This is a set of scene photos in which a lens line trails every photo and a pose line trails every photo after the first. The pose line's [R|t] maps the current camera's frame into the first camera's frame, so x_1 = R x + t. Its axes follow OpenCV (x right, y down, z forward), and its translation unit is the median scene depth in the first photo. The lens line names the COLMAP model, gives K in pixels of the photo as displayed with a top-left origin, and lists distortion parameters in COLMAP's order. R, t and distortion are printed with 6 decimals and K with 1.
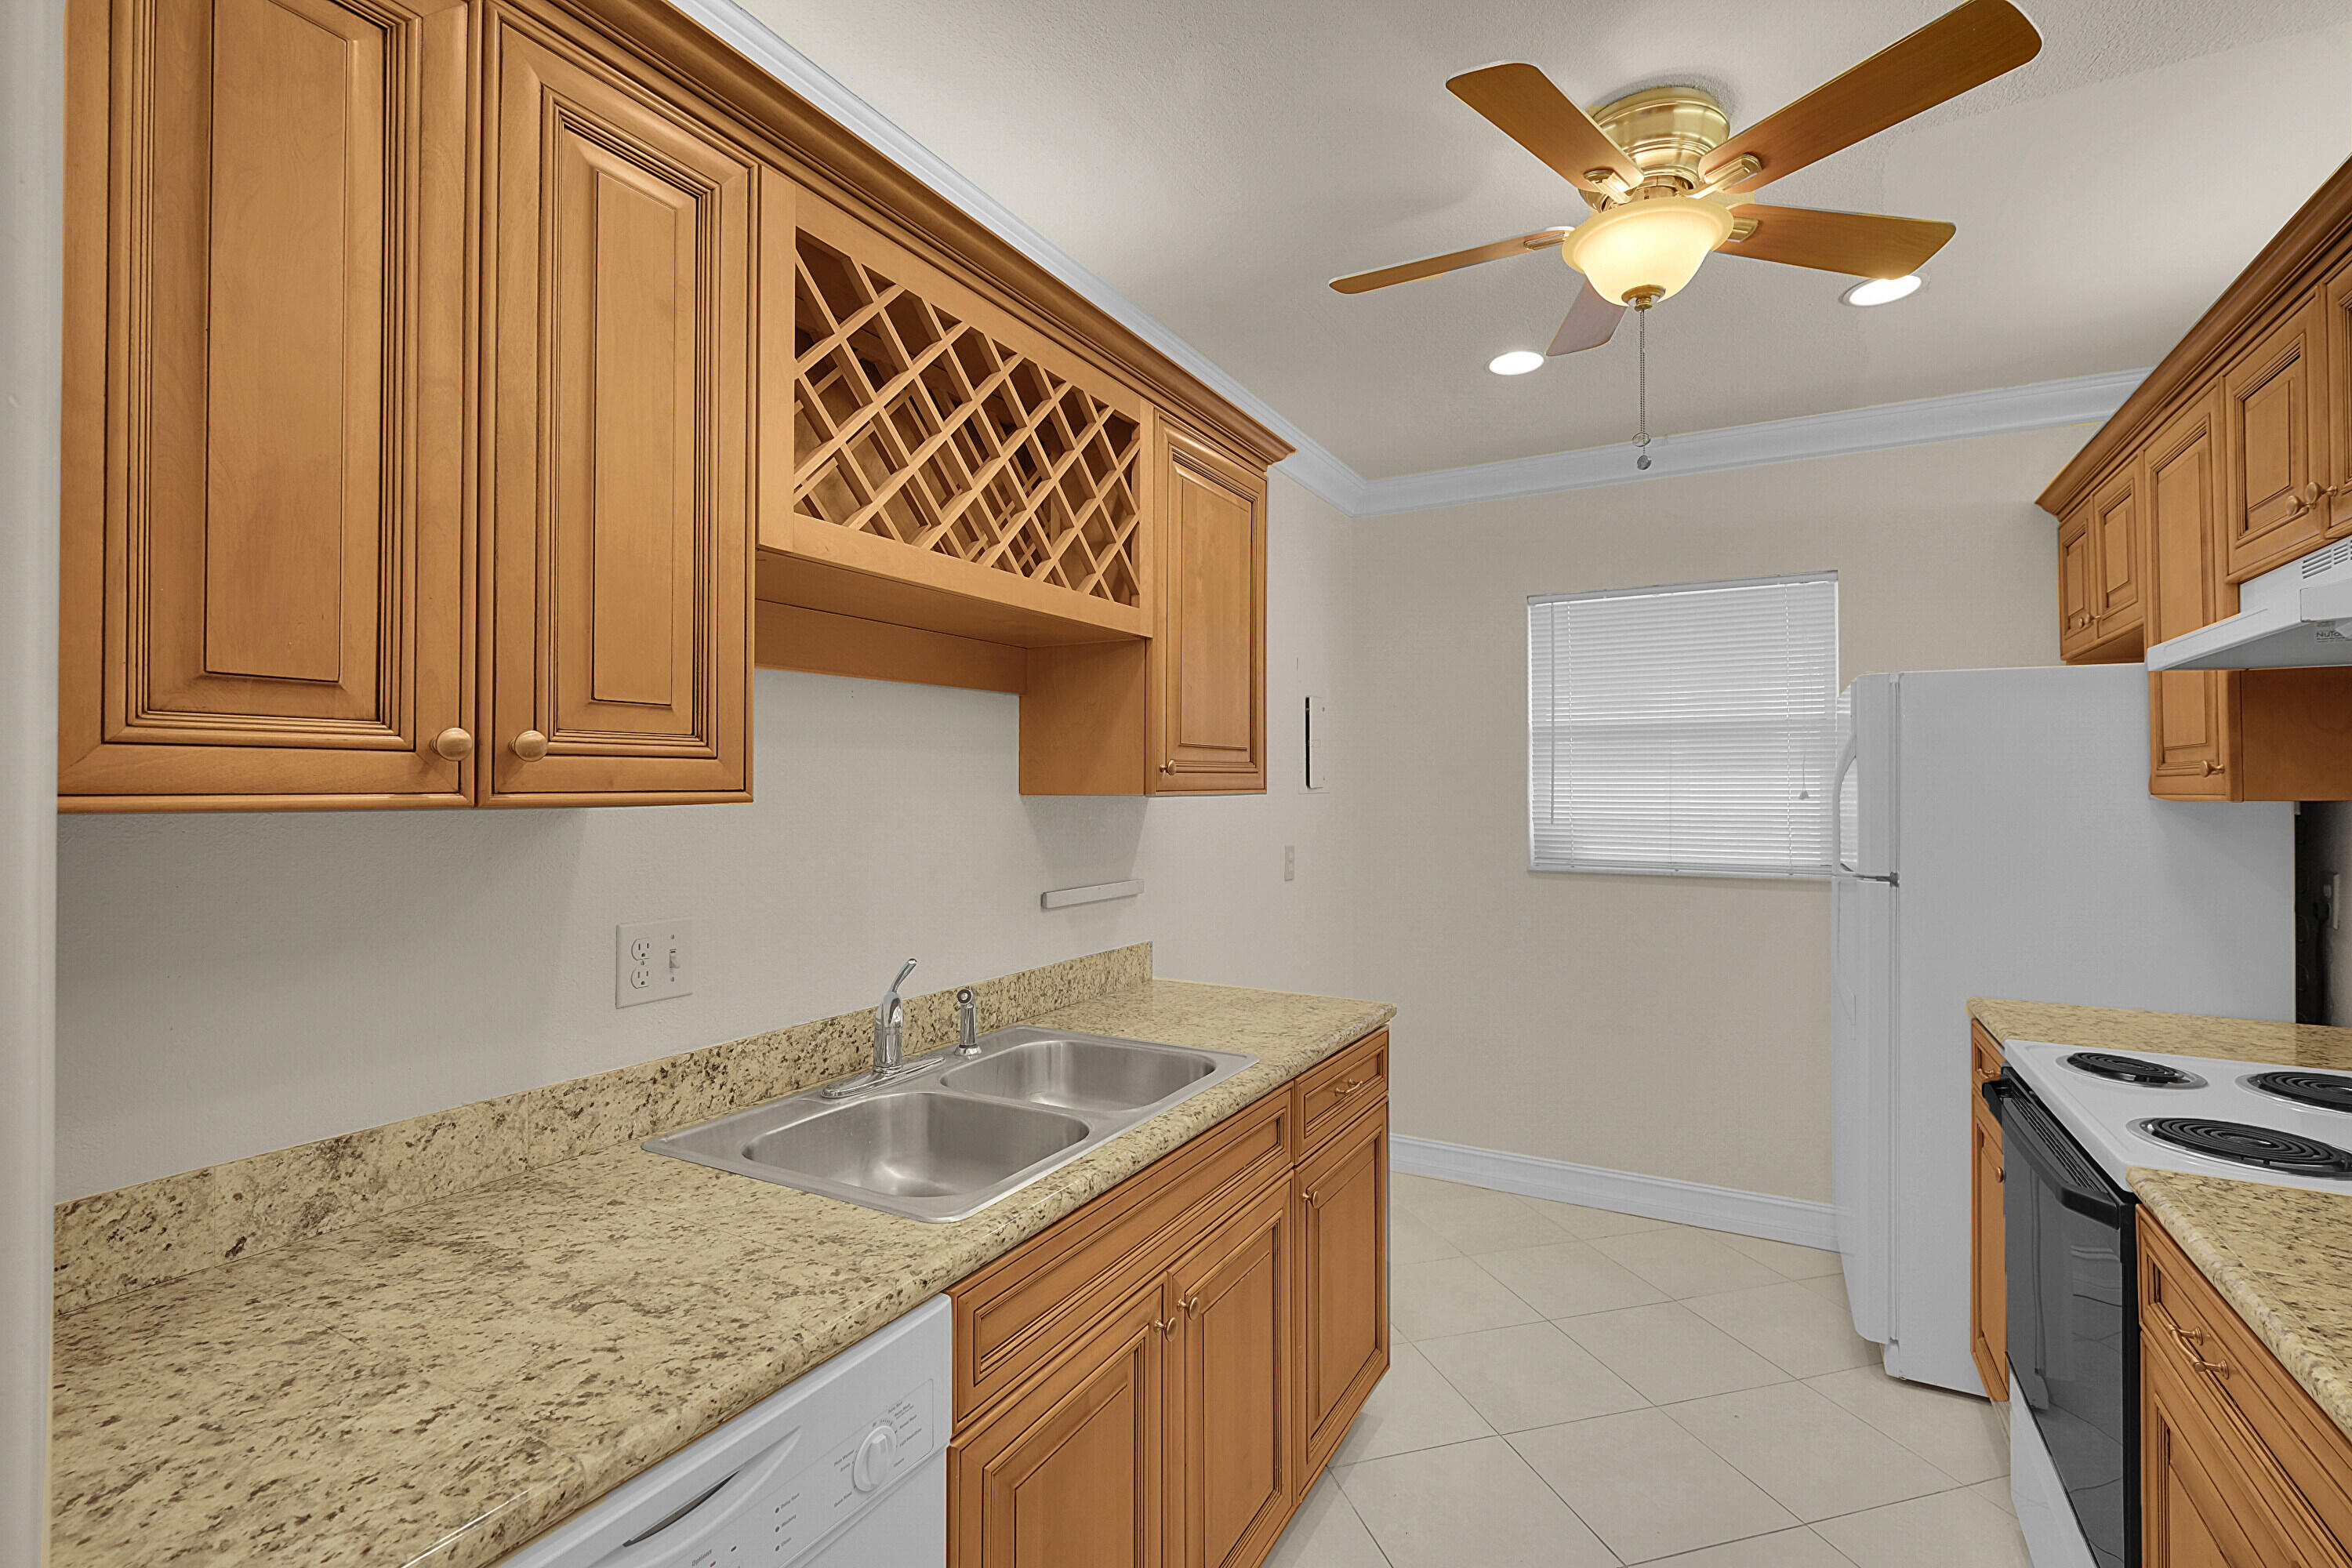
lens RADIAL K [[1055.6, 0, 1165.1], [0, 1055.6, 774.9], [0, 0, 1]] dist [0.002583, 0.000327]
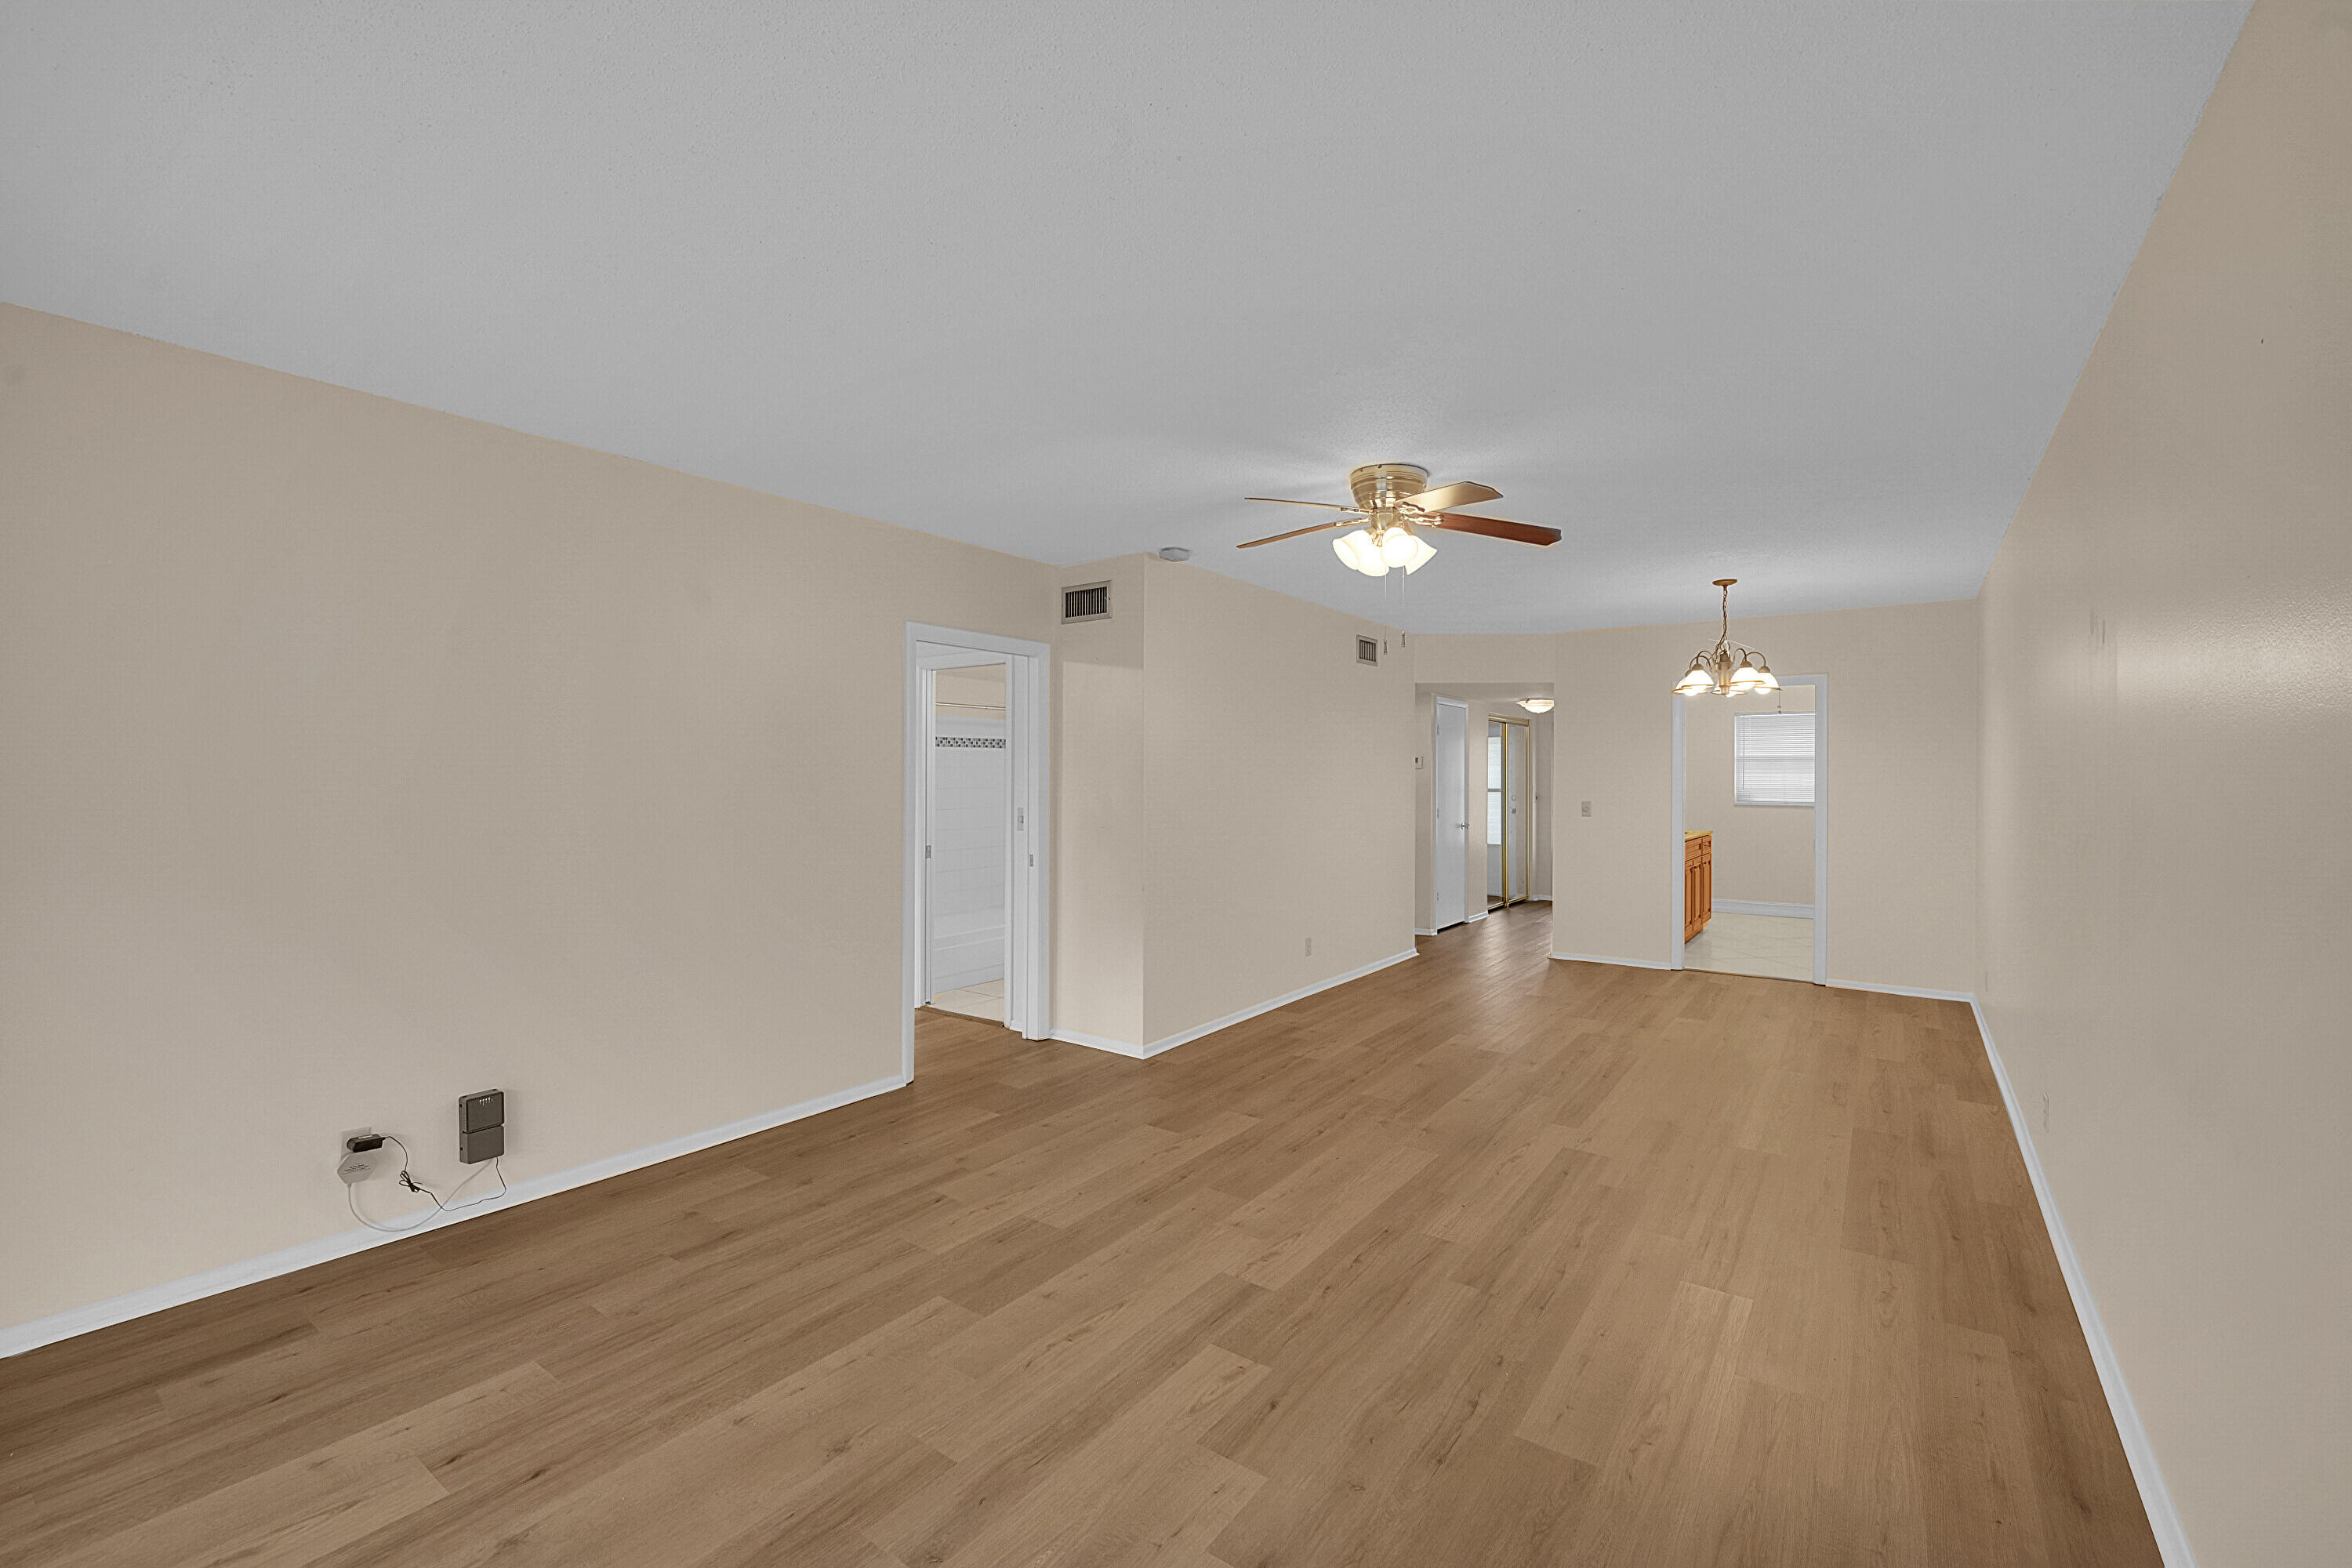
lens RADIAL K [[987.7, 0, 1194.2], [0, 987.7, 772.6], [0, 0, 1]] dist [-0.000441, -0.001230]
pose [[0.995329, 0.008097, -0.096198, -1.000289], [-0.007342, 0.999939, 0.008202, -0.013473], [0.096259, -0.007458, 0.995328, -2.120642]]
